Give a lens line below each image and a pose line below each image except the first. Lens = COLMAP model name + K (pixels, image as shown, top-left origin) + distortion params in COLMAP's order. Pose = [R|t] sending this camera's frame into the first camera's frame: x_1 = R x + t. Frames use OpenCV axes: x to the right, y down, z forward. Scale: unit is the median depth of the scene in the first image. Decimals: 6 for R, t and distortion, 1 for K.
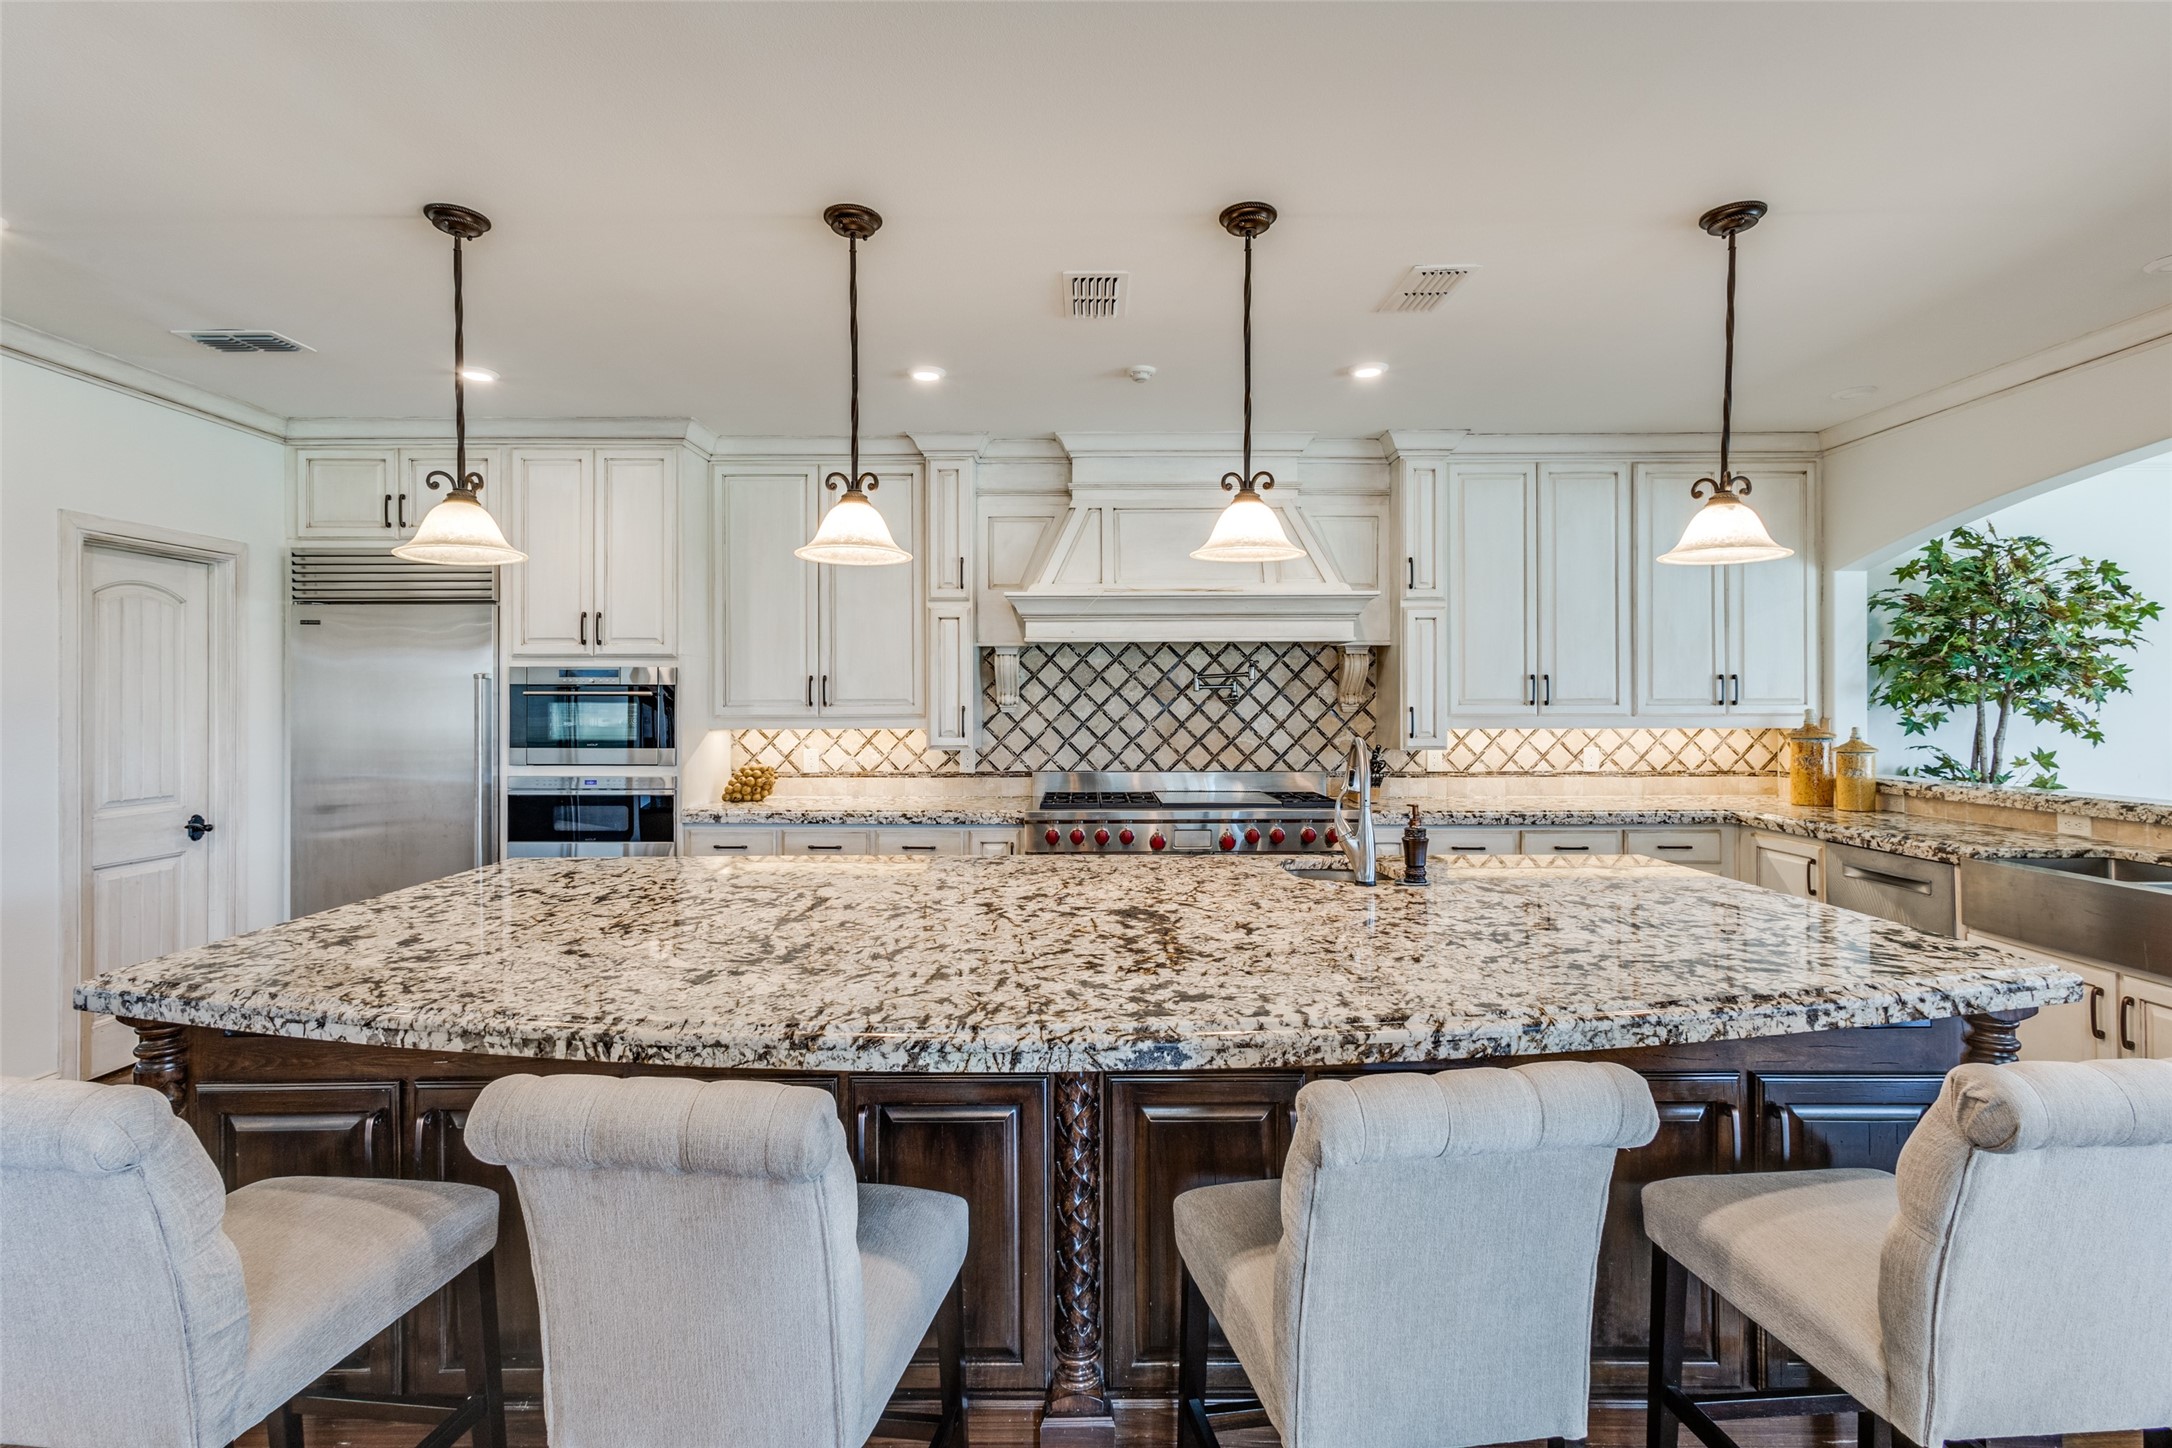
lens RADIAL K [[1014.6, 0, 1081.8], [0, 1014.6, 697.6], [0, 0, 1]] dist [0.012755, -0.003090]
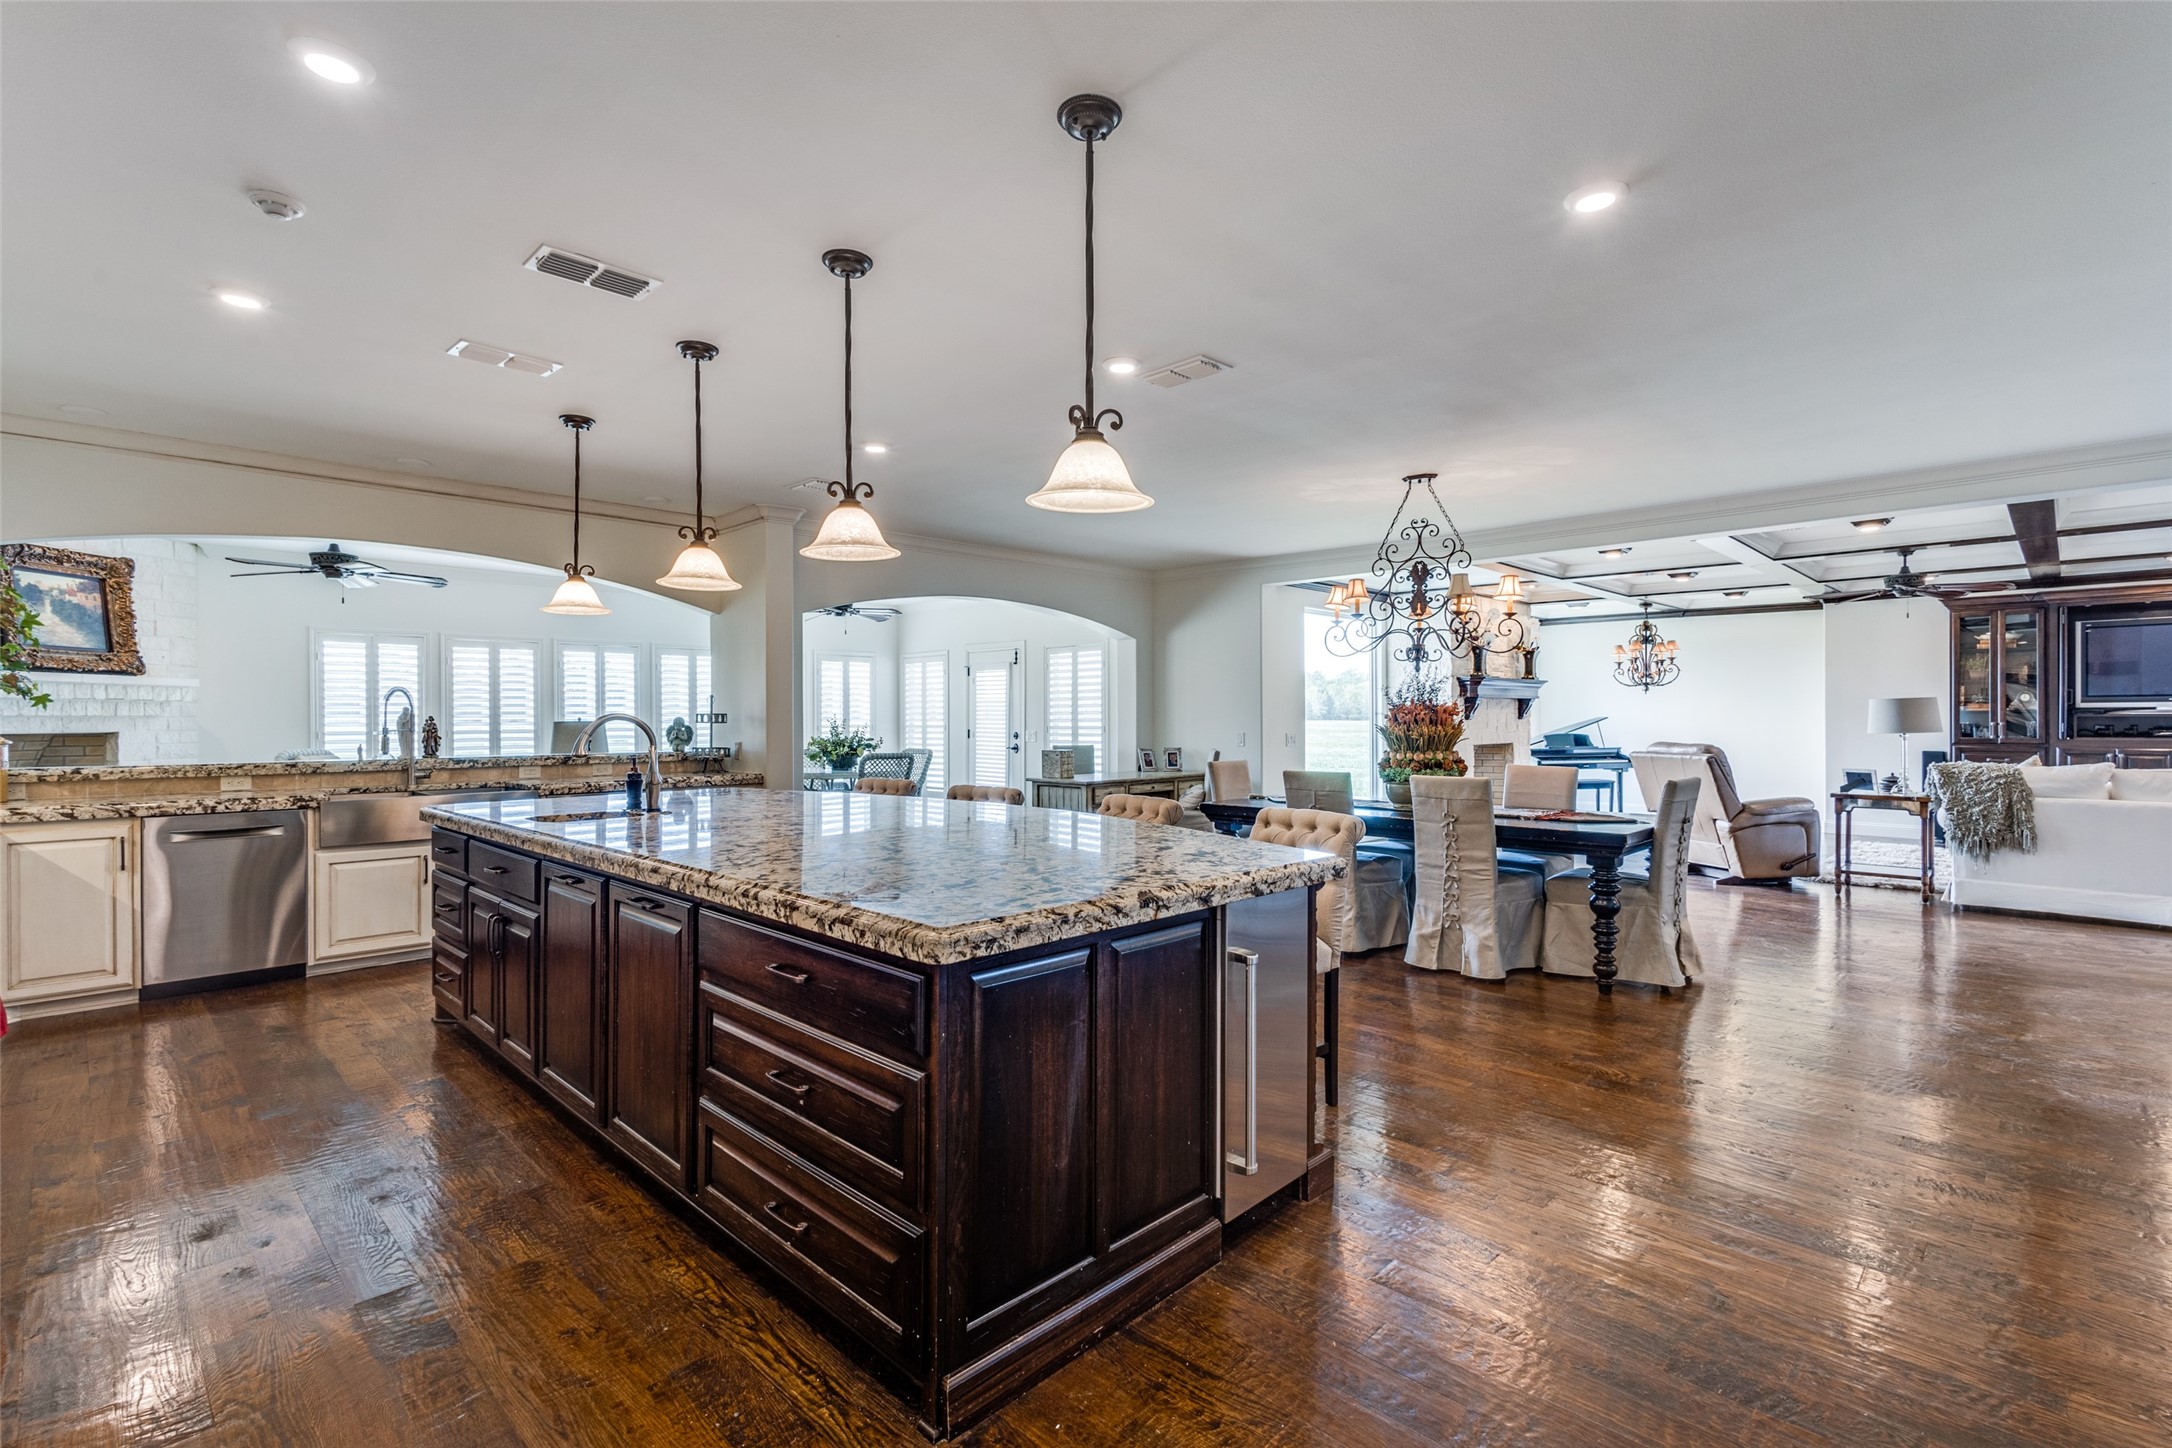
lens RADIAL K [[1014.6, 0, 1082.8], [0, 1014.6, 717.7], [0, 0, 1]] dist [0.012755, -0.003090]
pose [[-0.709470, 0.003187, 0.704728, -0.665560], [-0.000692, 0.999986, -0.005218, 0.028855], [-0.704735, -0.004190, -0.709458, 0.881409]]
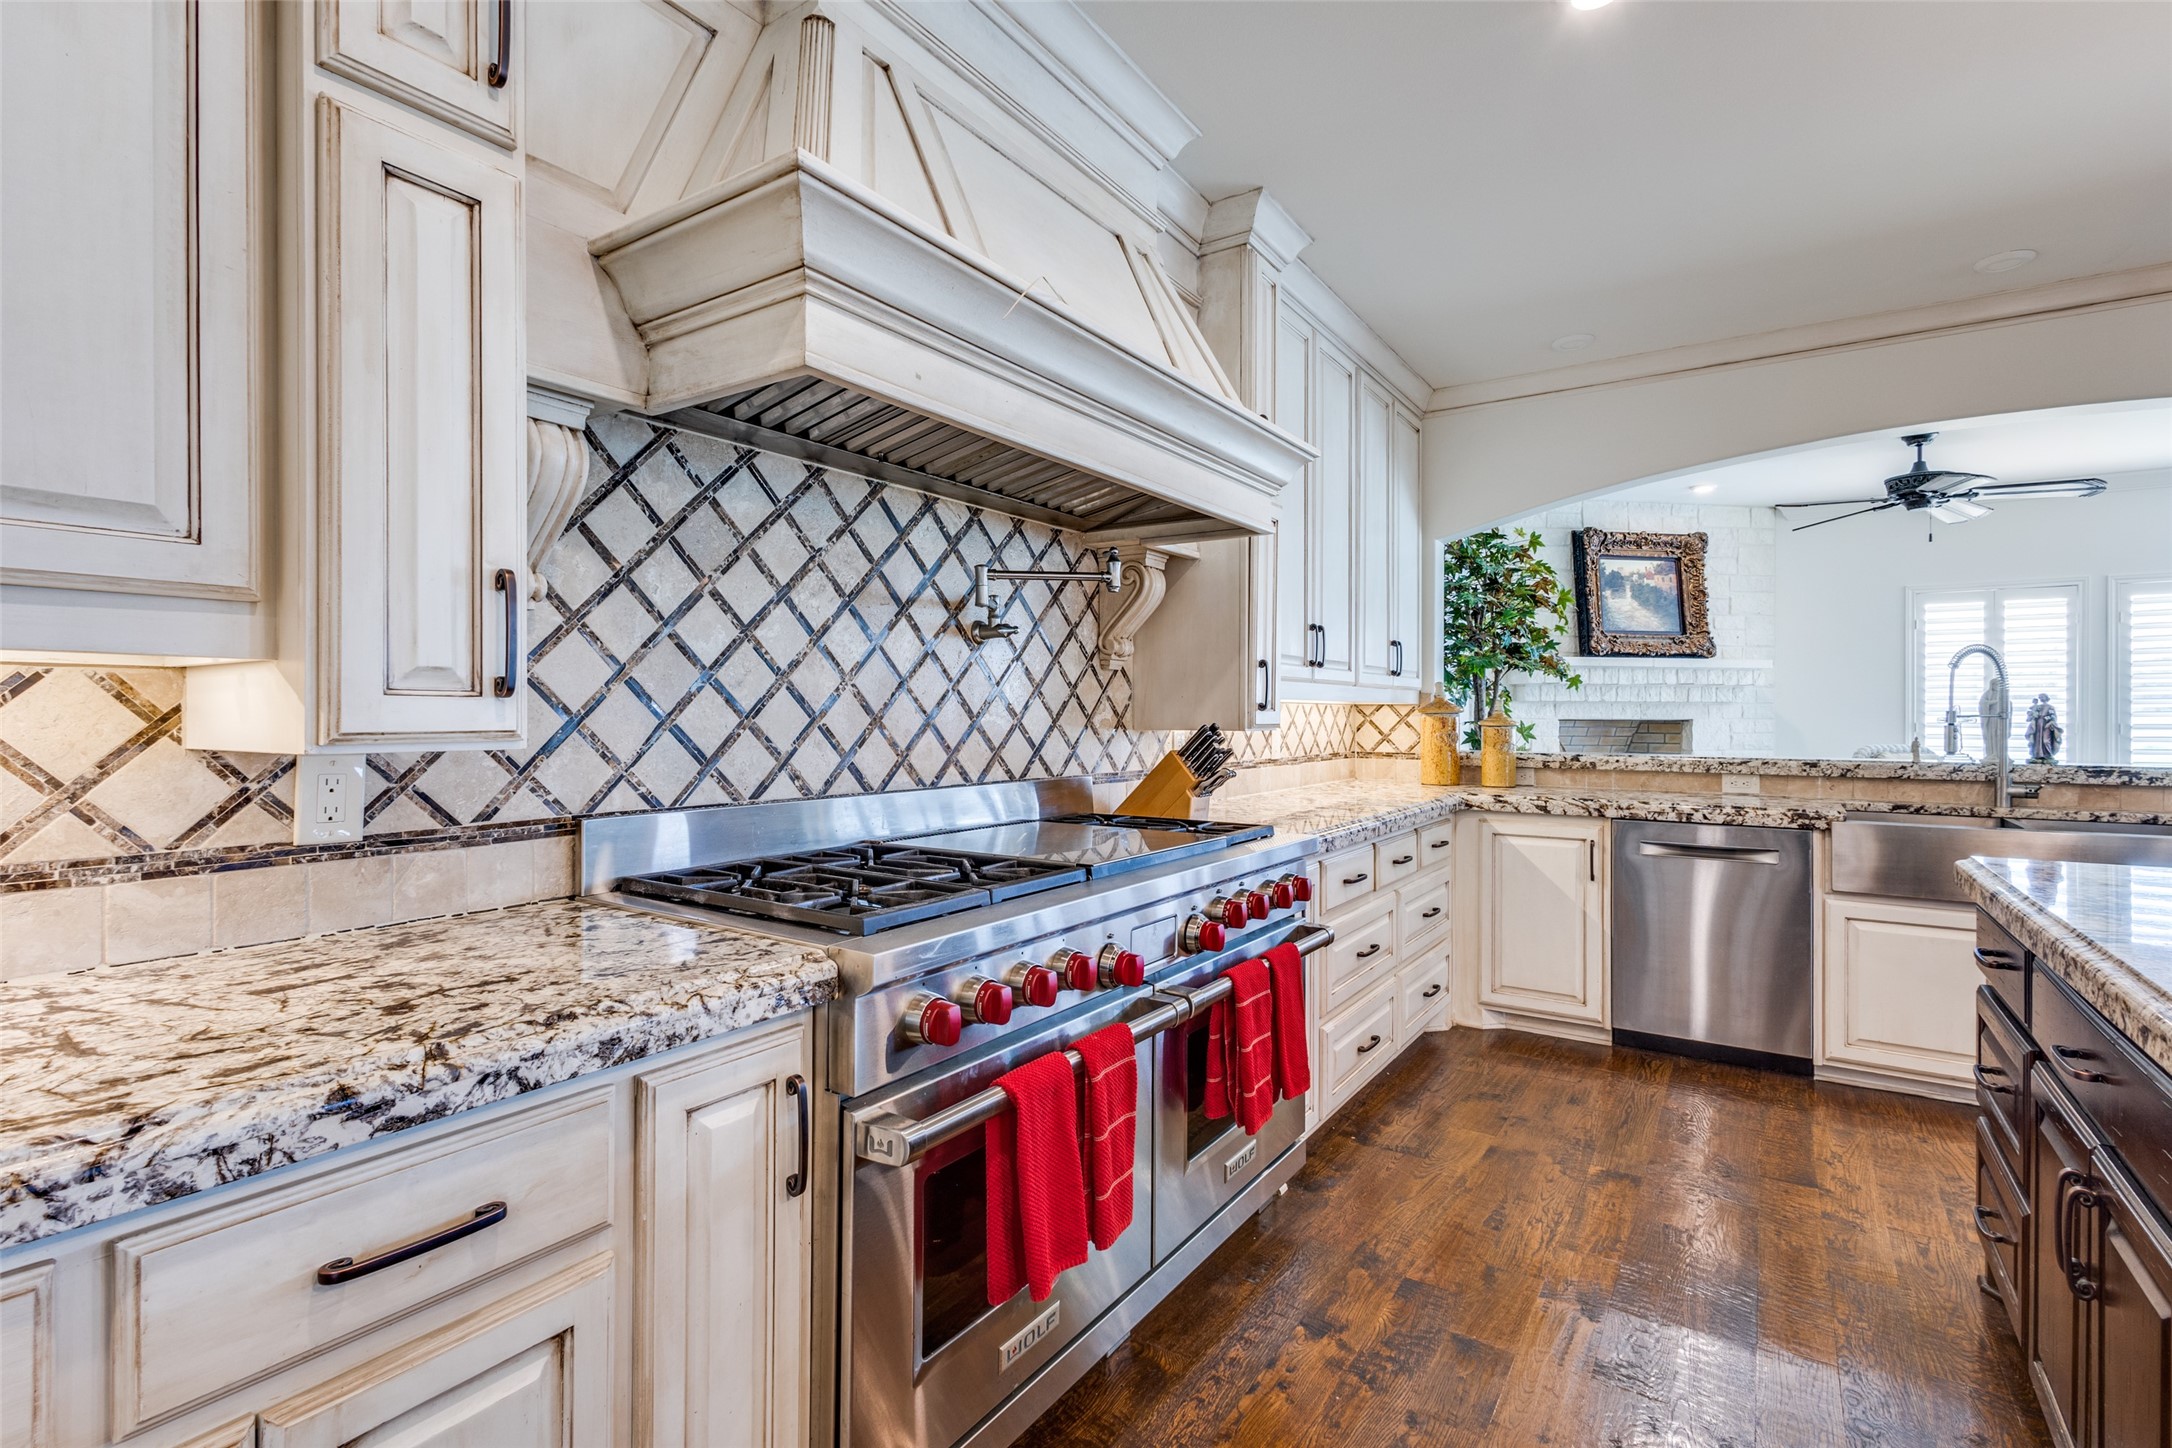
lens RADIAL K [[1014.6, 0, 1080.4], [0, 1014.6, 719.7], [0, 0, 1]] dist [0.012755, -0.003090]
pose [[0.554543, -0.001462, 0.832154, -0.240204], [-0.009630, 0.999920, 0.008173, 0.040302], [-0.832099, -0.012546, 0.554485, 0.734350]]
